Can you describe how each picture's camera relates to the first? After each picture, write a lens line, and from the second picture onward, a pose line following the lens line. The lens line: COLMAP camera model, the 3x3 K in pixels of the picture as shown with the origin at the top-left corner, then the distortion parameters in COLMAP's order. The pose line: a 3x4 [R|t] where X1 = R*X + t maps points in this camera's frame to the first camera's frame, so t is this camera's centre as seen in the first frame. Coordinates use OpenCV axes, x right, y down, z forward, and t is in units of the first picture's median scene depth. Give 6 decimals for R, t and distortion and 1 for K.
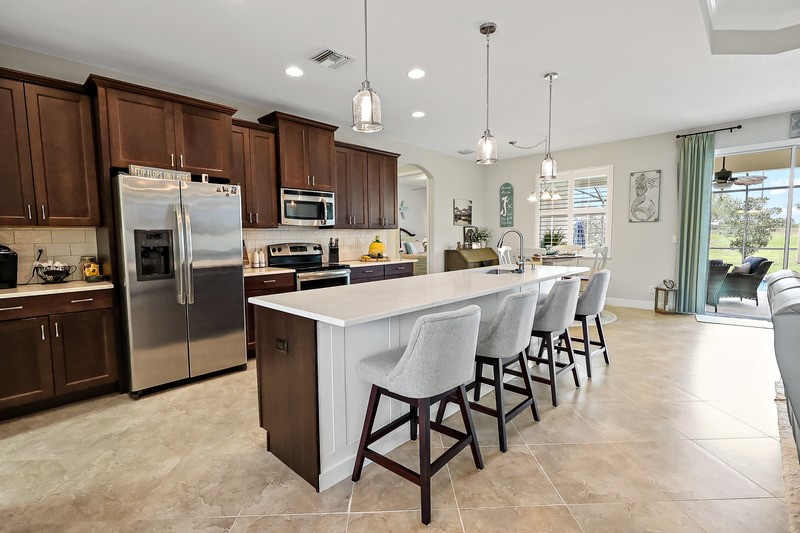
lens RADIAL K [[370.5, 0, 401.5], [0, 370.5, 267.6], [0, 0, 1]] dist [-0.003494, 0.001844]
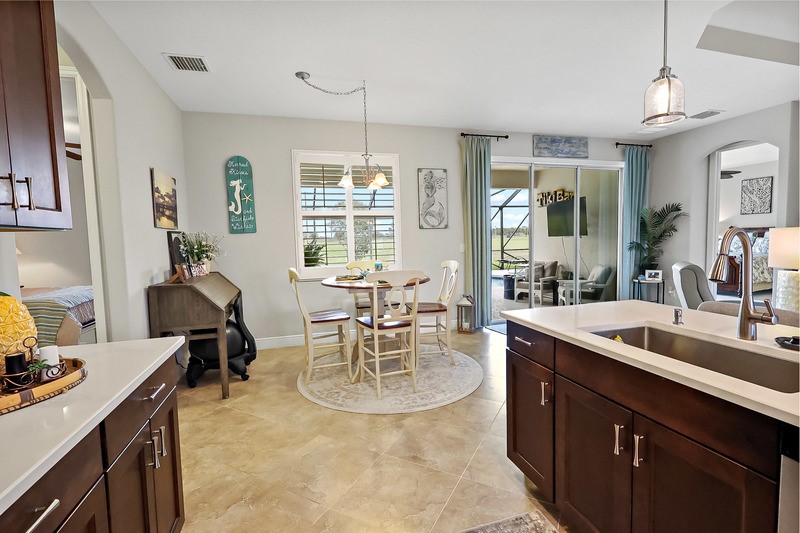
lens RADIAL K [[370.5, 0, 402.3], [0, 370.5, 264.6], [0, 0, 1]] dist [-0.003494, 0.001844]
pose [[0.498482, -0.058329, 0.864935, -0.112841], [0.093274, 0.995551, 0.013382, -0.061234], [-0.861867, 0.074005, 0.501705, 0.656653]]
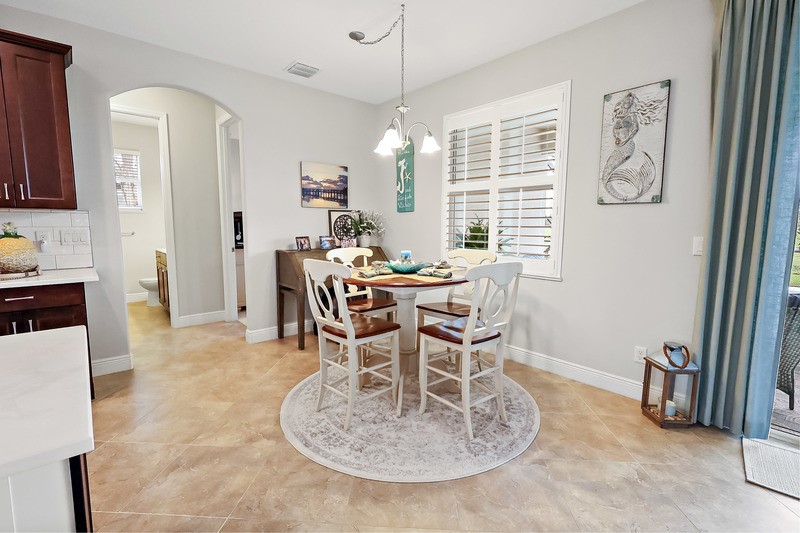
lens RADIAL K [[370.5, 0, 404.4], [0, 370.5, 263.2], [0, 0, 1]] dist [-0.003494, 0.001844]
pose [[0.995556, 0.028482, -0.089766, 0.434489], [-0.026262, 0.999322, 0.025819, -0.057566], [0.090441, -0.023347, 0.995628, 0.539818]]
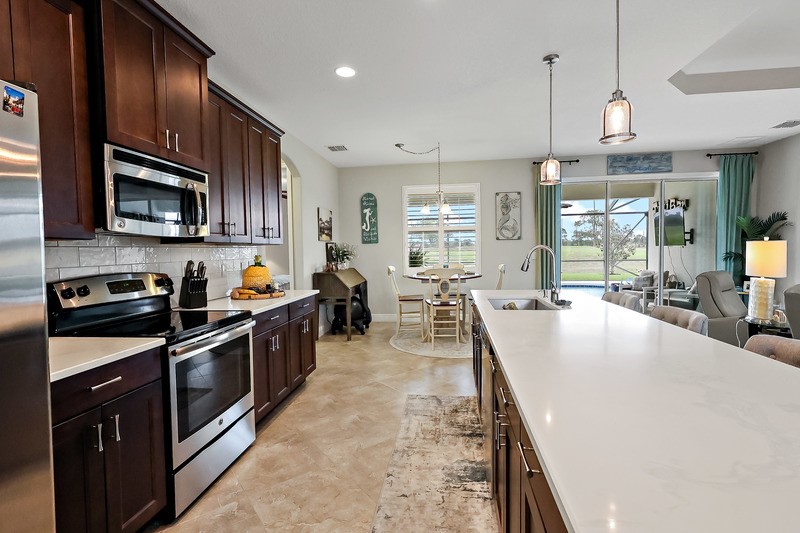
lens RADIAL K [[370.5, 0, 402.1], [0, 370.5, 266.1], [0, 0, 1]] dist [-0.003494, 0.001844]
pose [[0.804812, -0.027831, 0.592877, -0.219131], [0.058256, 0.997781, -0.032242, -0.032639], [-0.590664, 0.060487, 0.804648, 0.341215]]
